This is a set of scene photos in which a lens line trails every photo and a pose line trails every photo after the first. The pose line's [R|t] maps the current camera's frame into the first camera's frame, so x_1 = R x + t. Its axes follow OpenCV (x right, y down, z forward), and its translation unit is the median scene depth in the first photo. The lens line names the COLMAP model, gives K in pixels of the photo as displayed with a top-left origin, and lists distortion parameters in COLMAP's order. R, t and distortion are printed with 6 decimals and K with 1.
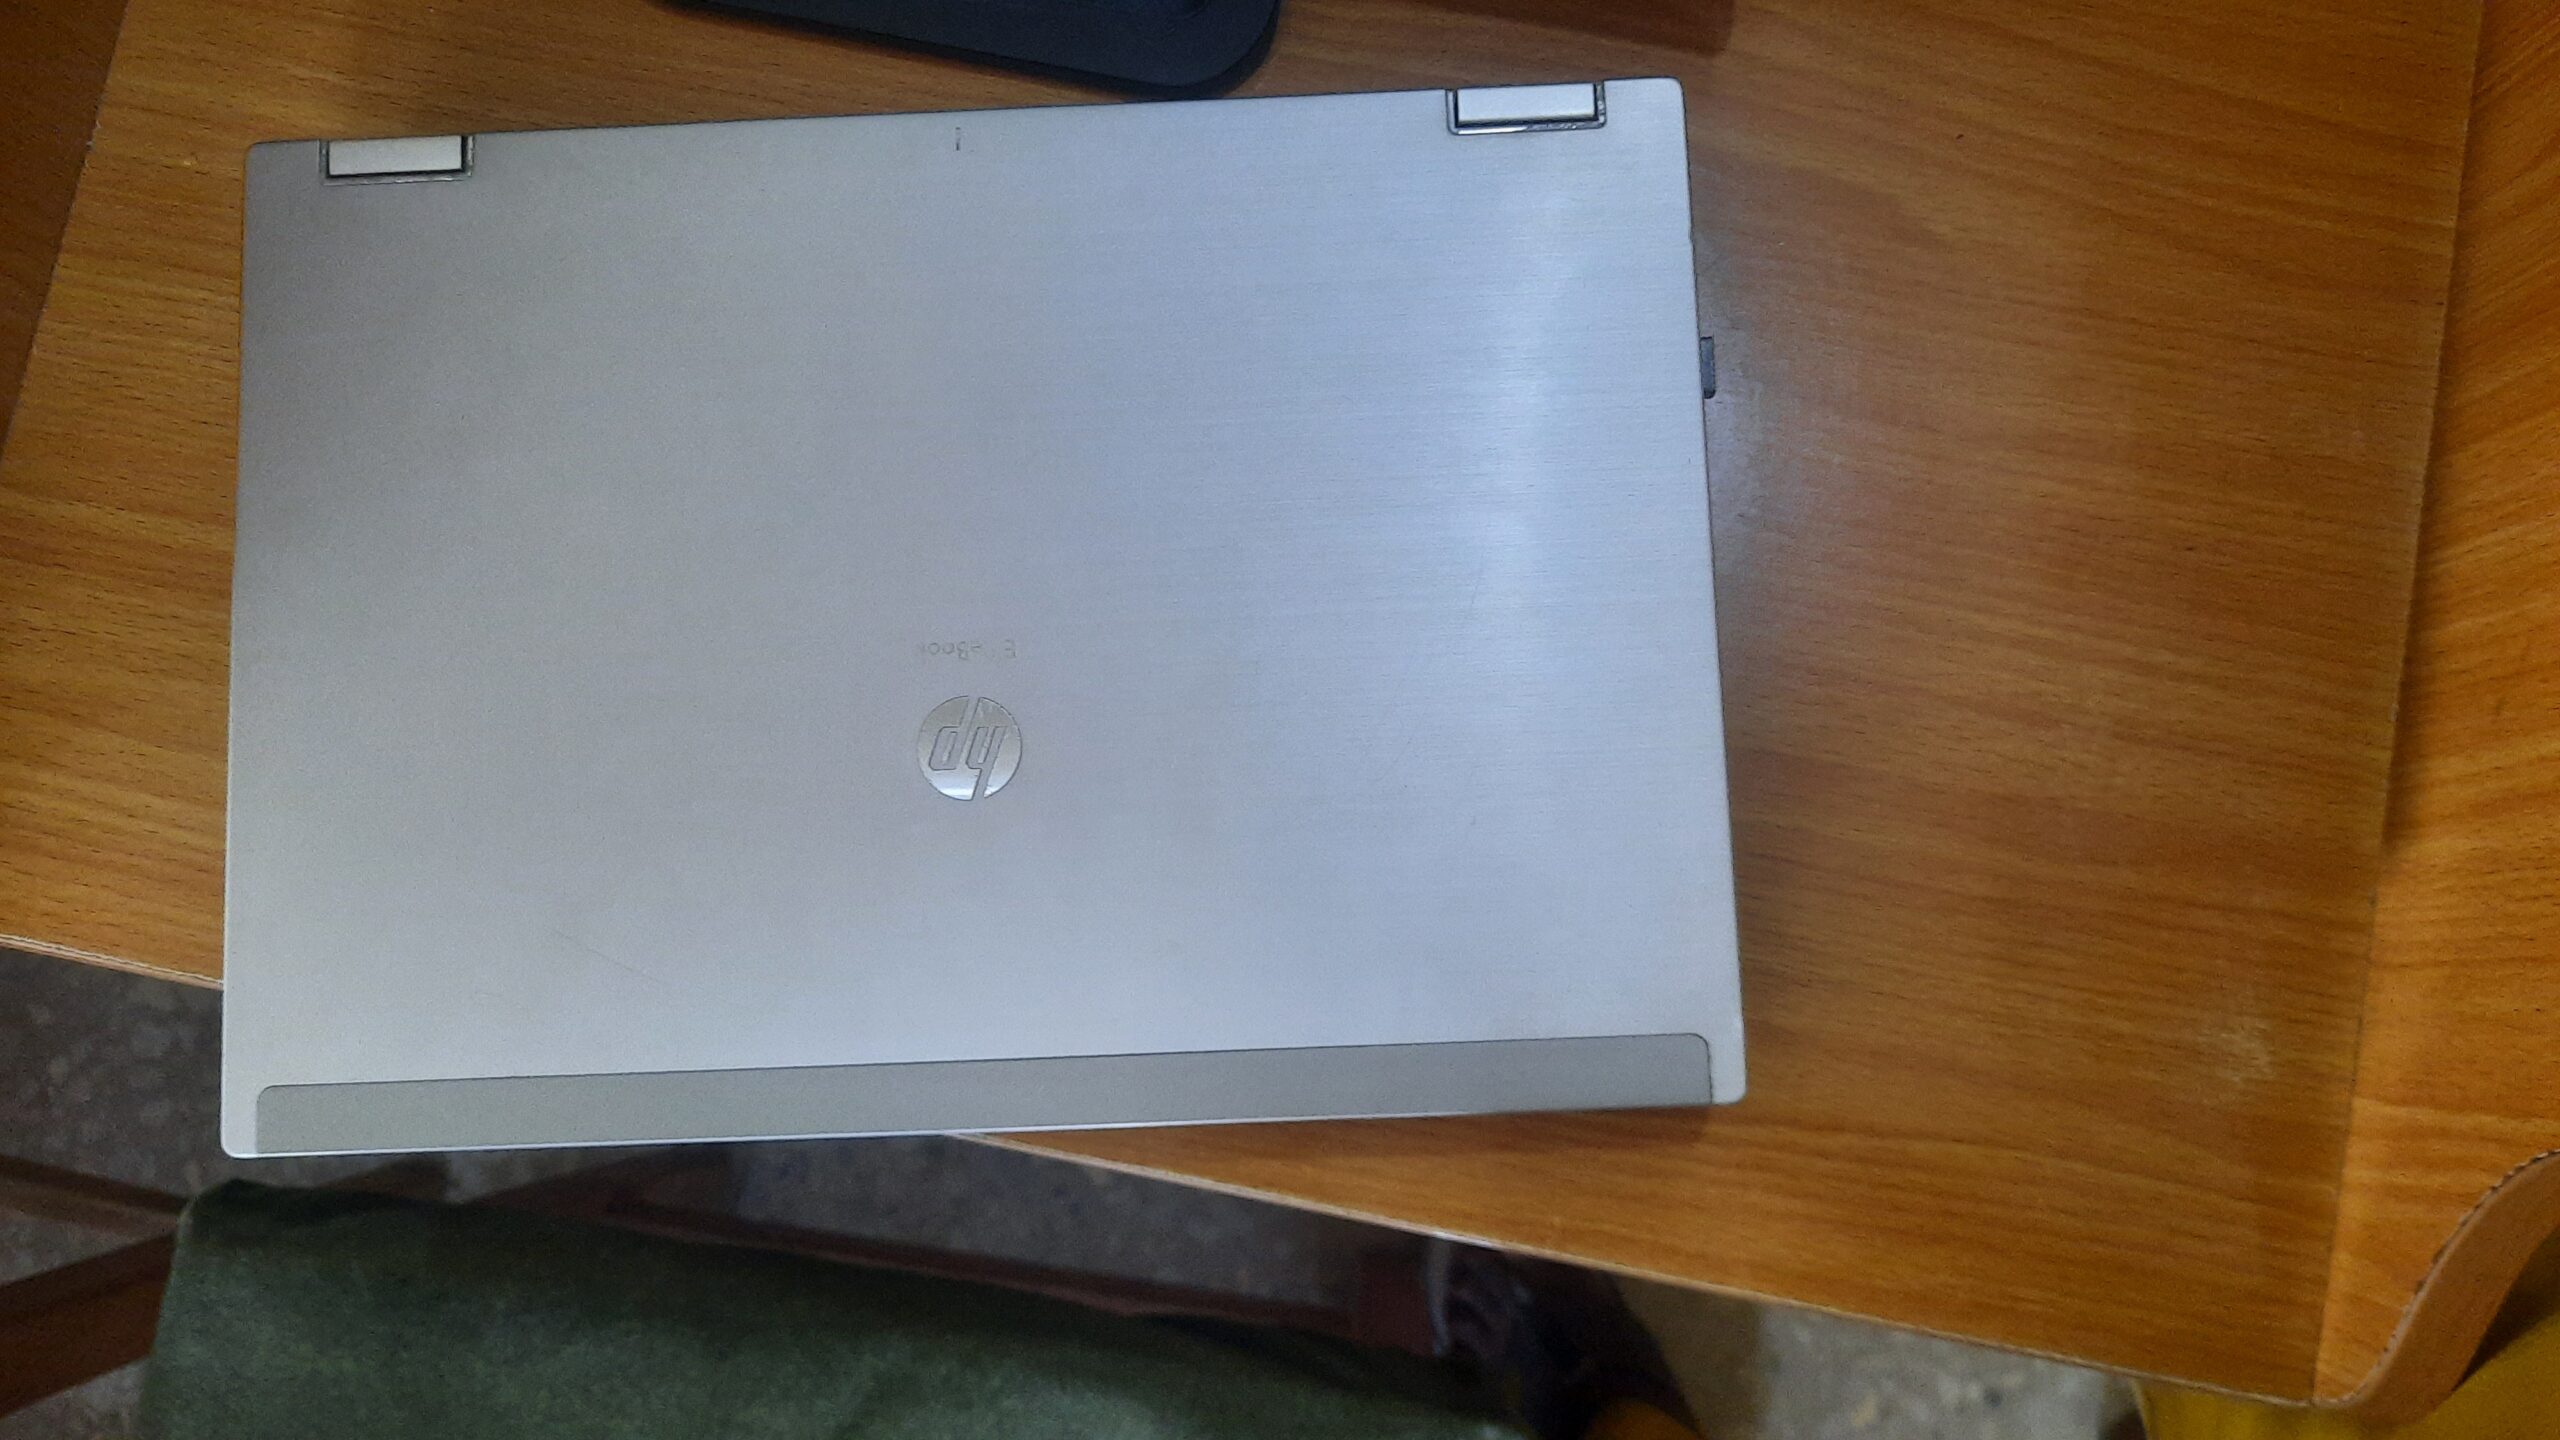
lens RADIAL K [[1918.0, 0, 1280.0], [0, 1918.0, 720.0], [0, 0, 1]] dist [0.044309, -0.092860]
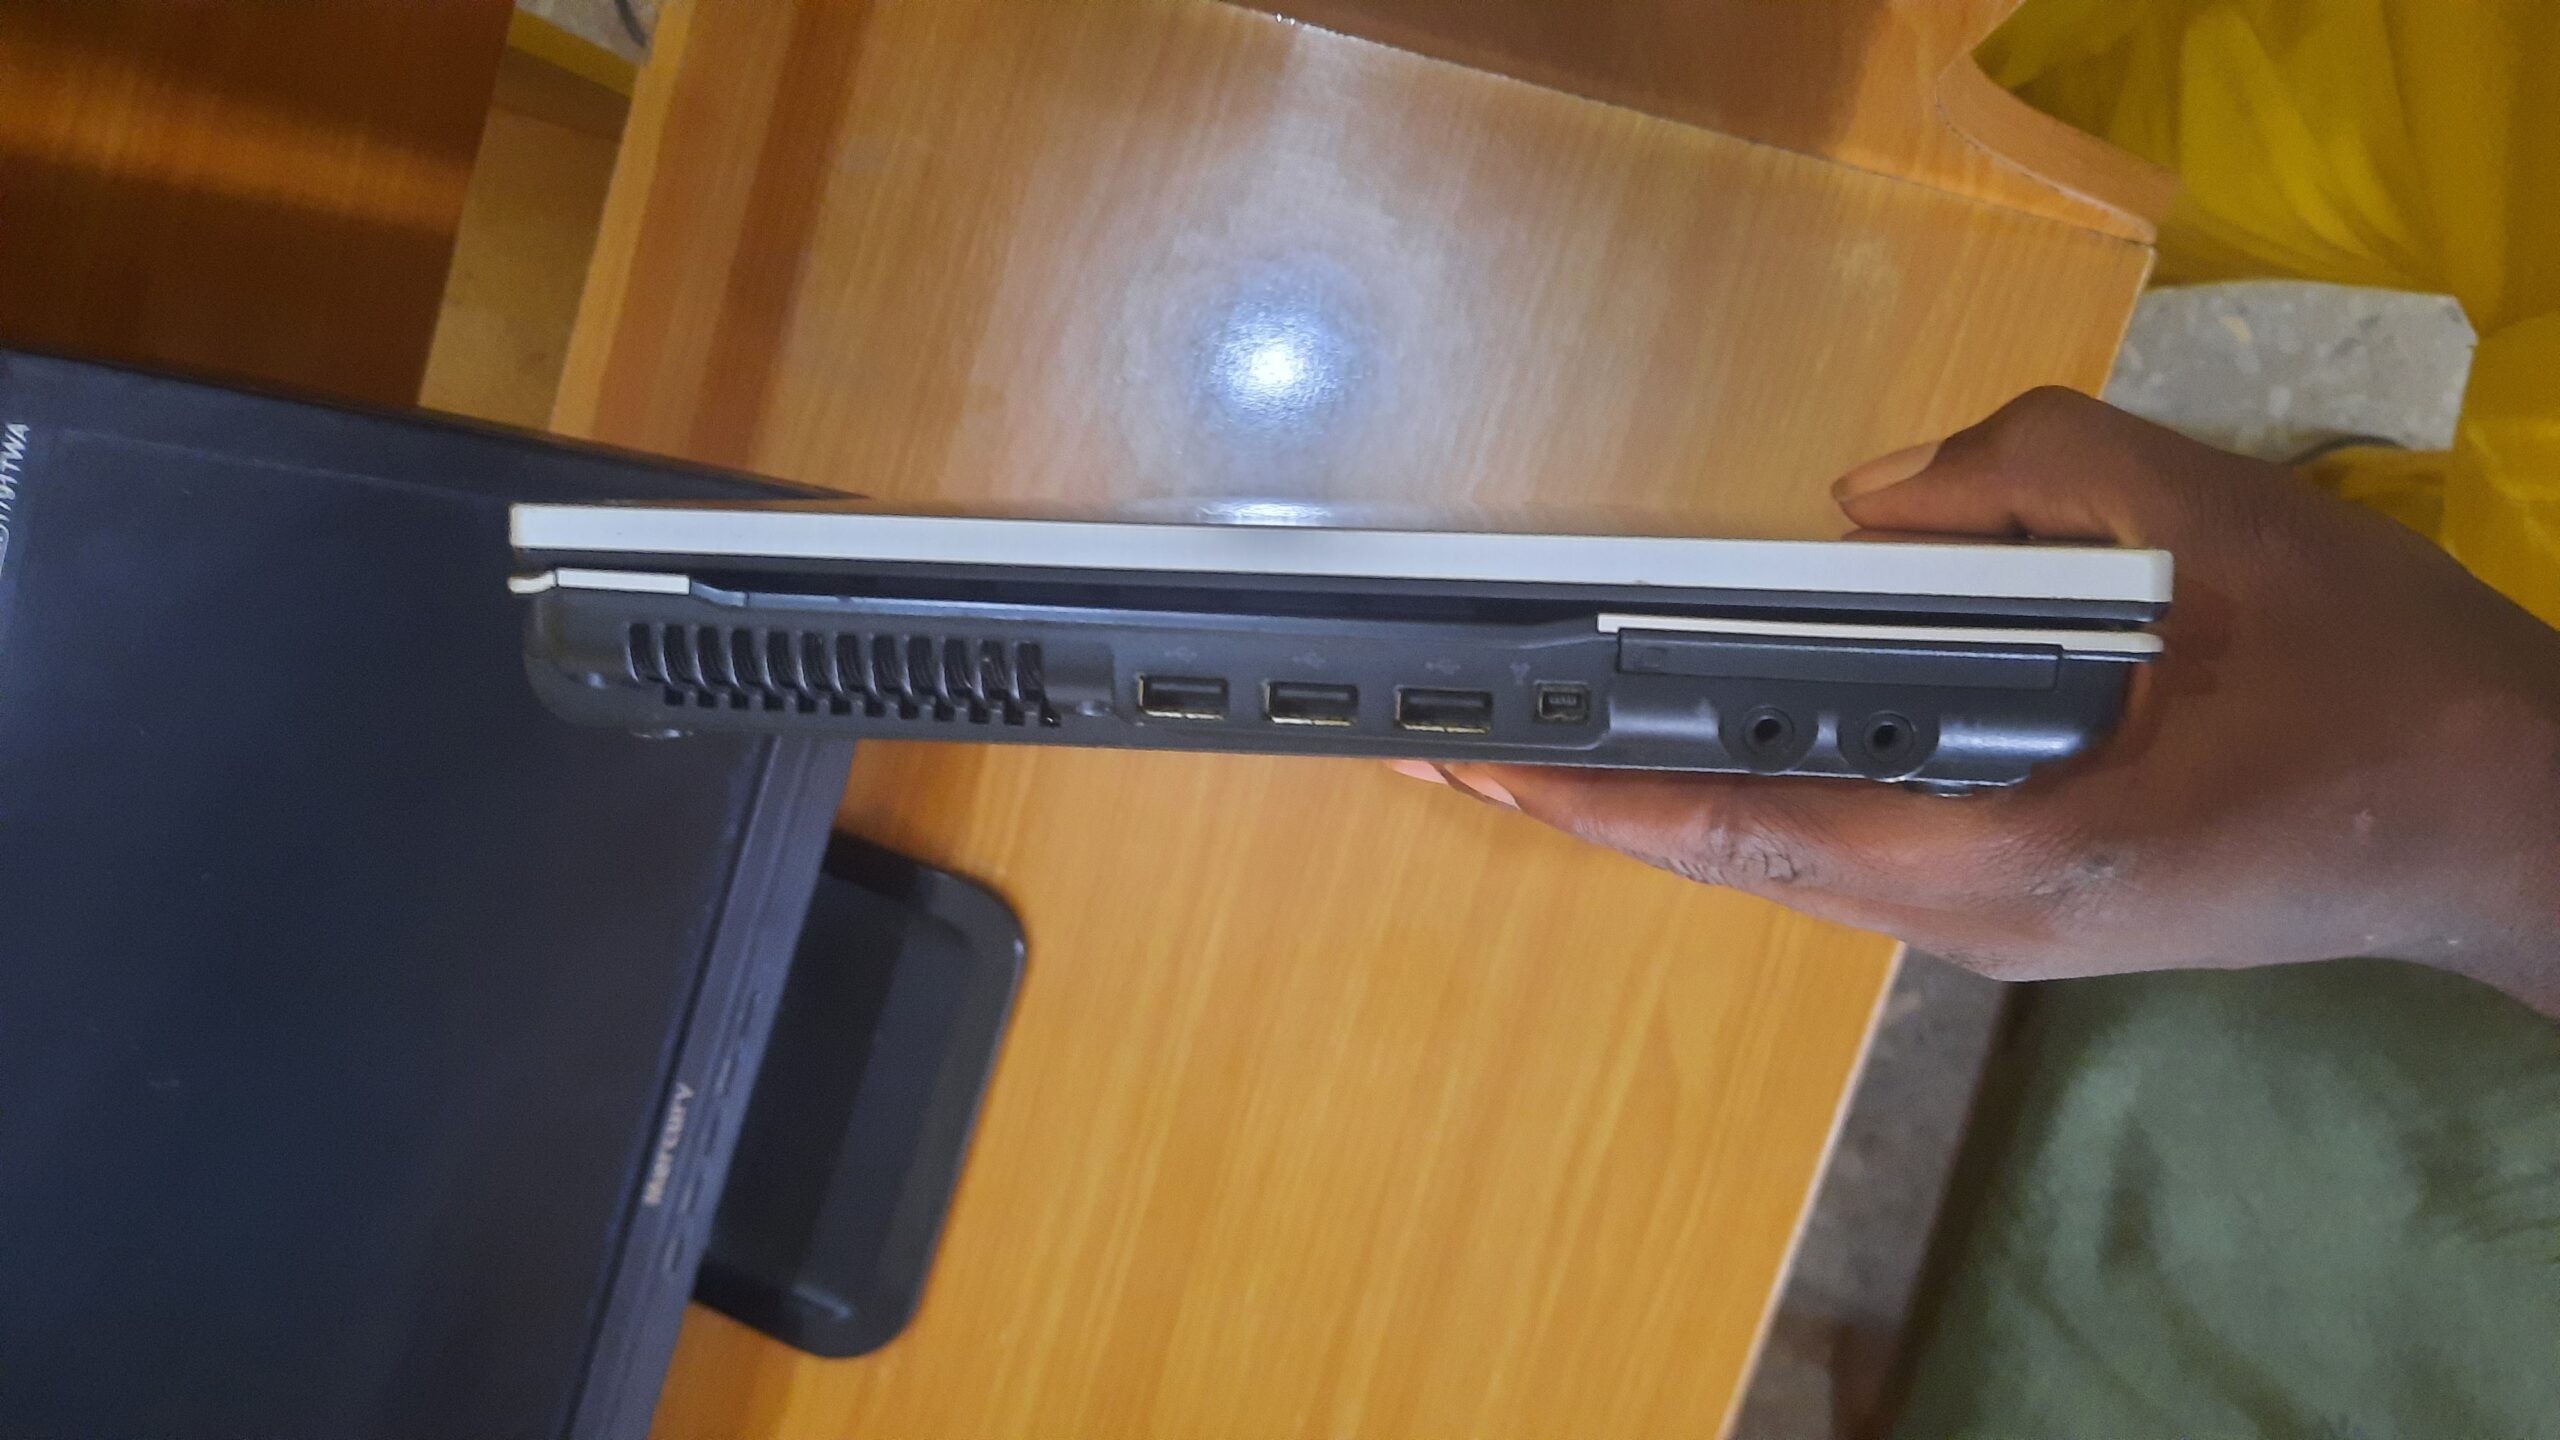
lens RADIAL K [[1918.0, 0, 1280.0], [0, 1918.0, 720.0], [0, 0, 1]] dist [0.044309, -0.092860]
pose [[0.114626, -0.991080, -0.067978, 0.247855], [0.984734, 0.122382, -0.123783, -0.010791], [0.130999, -0.052751, 0.989978, -0.336408]]
